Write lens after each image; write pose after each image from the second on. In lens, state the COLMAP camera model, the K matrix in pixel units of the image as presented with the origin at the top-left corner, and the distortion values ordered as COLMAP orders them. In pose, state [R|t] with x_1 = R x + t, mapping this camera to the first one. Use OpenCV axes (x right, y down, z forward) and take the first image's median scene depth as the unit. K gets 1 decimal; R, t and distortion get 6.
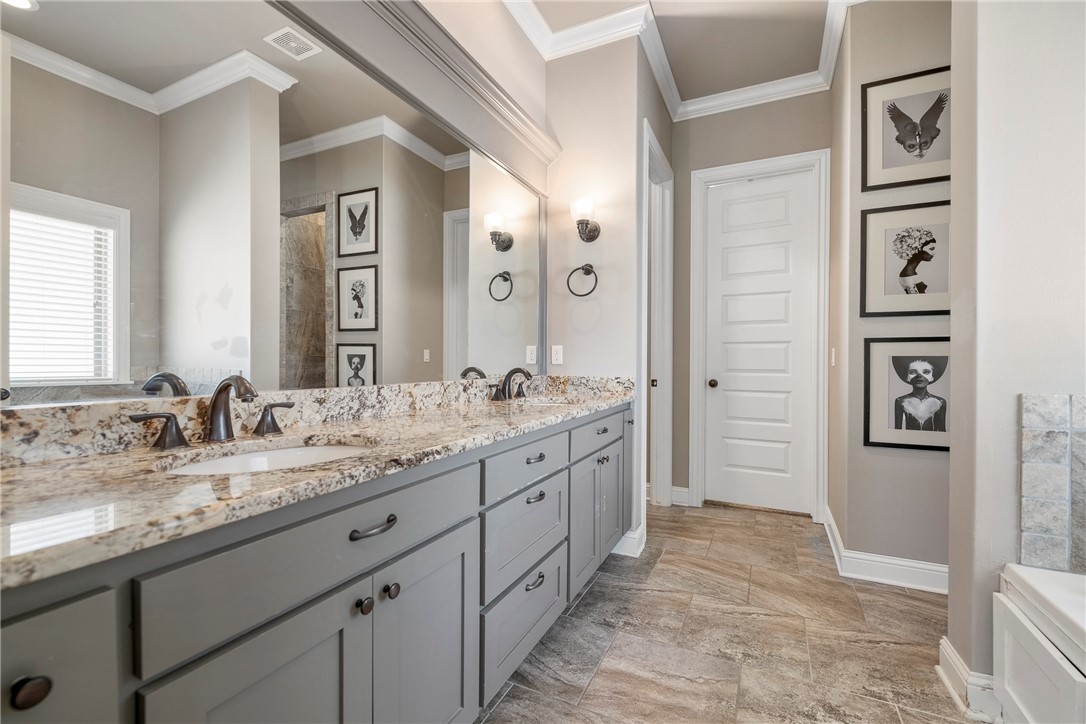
lens RADIAL K [[452.4, 0, 539.4], [0, 452.4, 361.5], [0, 0, 1]] dist [-0.004752, -0.000202]
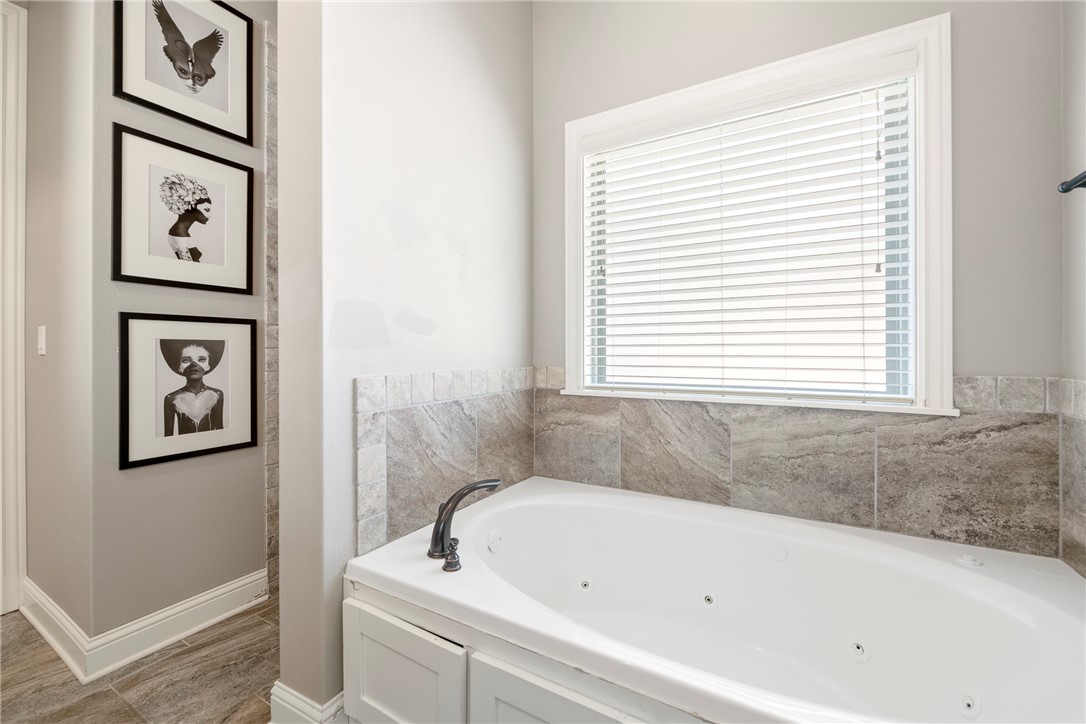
lens RADIAL K [[446.2, 0, 535.1], [0, 446.2, 352.0], [0, 0, 1]] dist [-0.000149, -0.002029]
pose [[0.058605, -0.004430, 0.998271, 0.089734], [0.002806, 0.999987, 0.004273, 0.008020], [-0.998277, 0.002551, 0.058617, 0.350199]]
